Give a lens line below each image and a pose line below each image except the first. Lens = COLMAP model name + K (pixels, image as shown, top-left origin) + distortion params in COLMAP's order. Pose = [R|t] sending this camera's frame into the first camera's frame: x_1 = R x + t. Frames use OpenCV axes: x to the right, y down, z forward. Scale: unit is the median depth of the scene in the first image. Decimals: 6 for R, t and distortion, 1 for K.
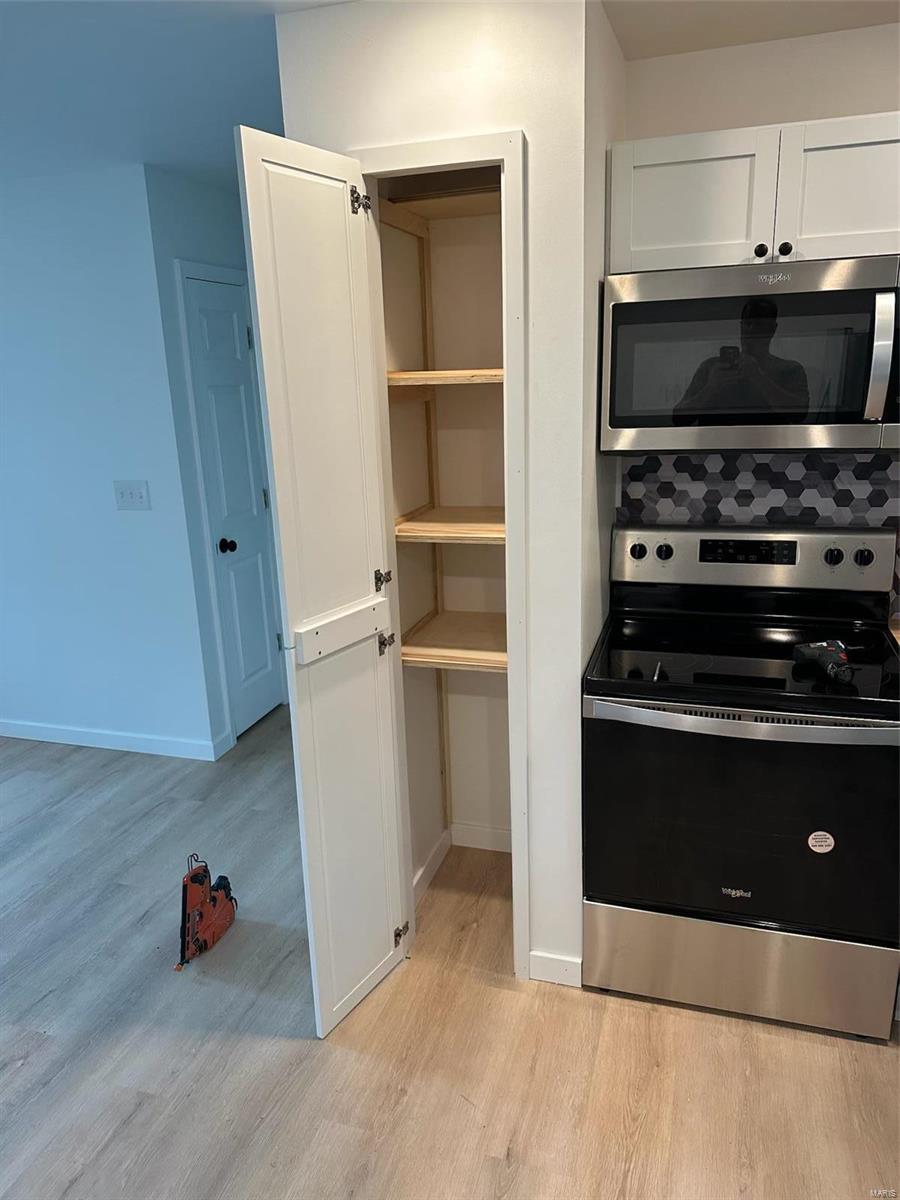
lens RADIAL K [[850.8, 0, 450.0], [0, 850.8, 600.0], [0, 0, 1]] dist [-0.043673, -0.001103]
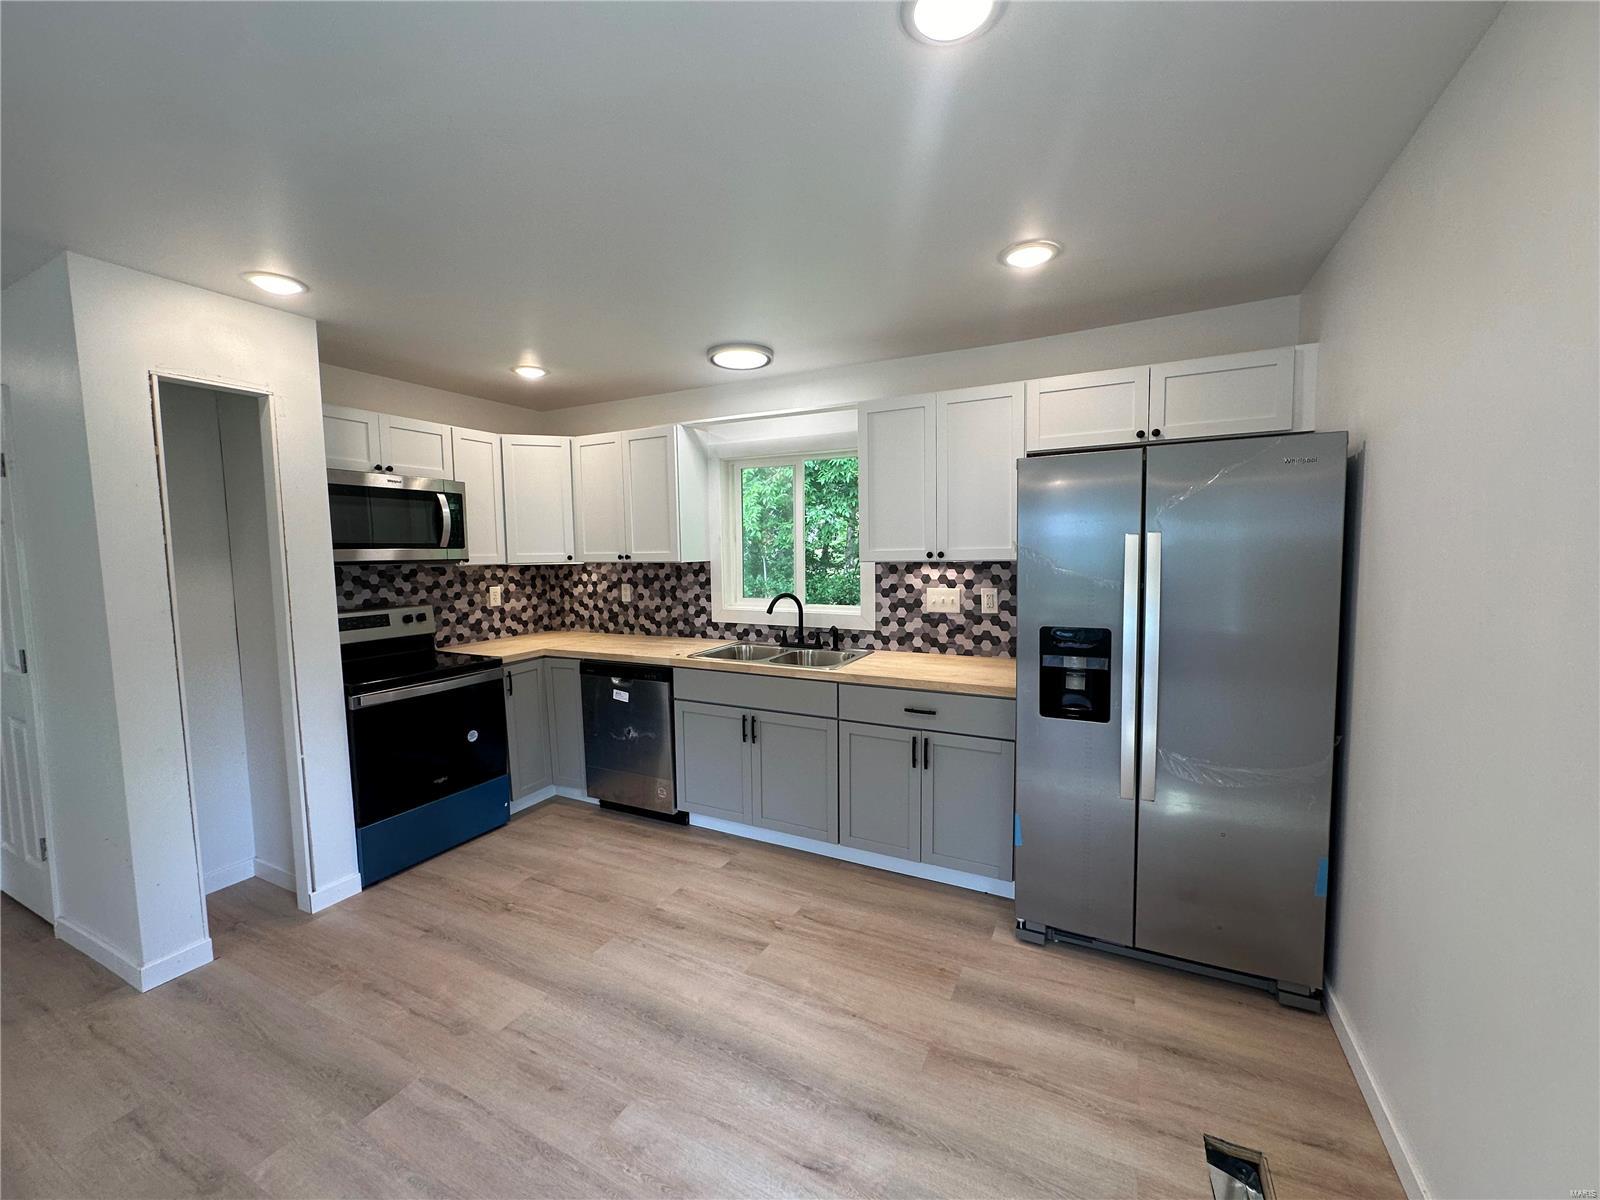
lens RADIAL K [[643.5, 0, 800.0], [0, 643.5, 600.0], [0, 0, 1]] dist [-0.002774, -0.000383]
pose [[0.157576, -0.040521, 0.986675, -0.889150], [0.265896, 0.963997, -0.002875, 0.154710], [-0.951036, 0.262806, 0.162677, -0.134981]]
